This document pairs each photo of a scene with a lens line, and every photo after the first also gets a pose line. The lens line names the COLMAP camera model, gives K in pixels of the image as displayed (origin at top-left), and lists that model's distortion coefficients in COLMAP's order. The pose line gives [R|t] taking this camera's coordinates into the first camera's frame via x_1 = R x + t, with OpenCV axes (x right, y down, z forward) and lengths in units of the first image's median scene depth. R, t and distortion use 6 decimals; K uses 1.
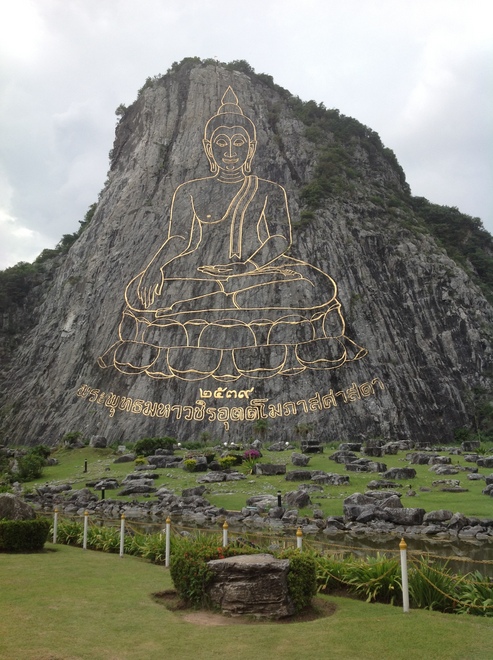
lens RADIAL K [[680.4, 0, 244.1], [0, 680.4, 328.7], [0, 0, 1]] dist [0.136555, -0.020935]
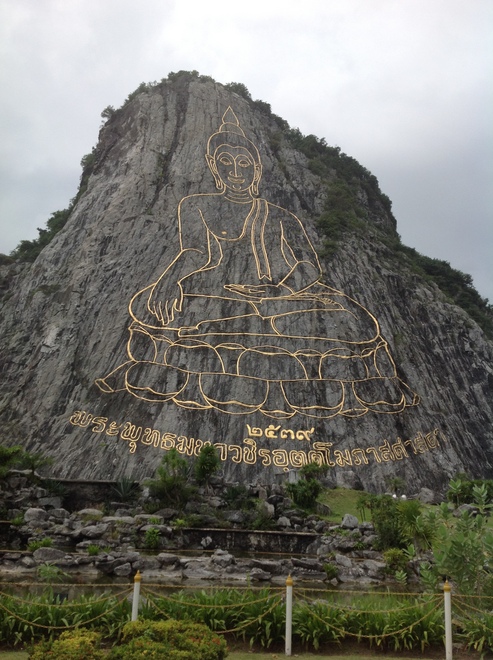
lens RADIAL K [[659.5, 0, 244.3], [0, 659.5, 330.4], [0, 0, 1]] dist [0.138584, -0.014681]
pose [[0.977599, 0.098953, 0.185763, -0.189191], [-0.083899, 0.992648, -0.087241, 0.037462], [-0.193030, 0.069702, 0.978714, 0.176754]]
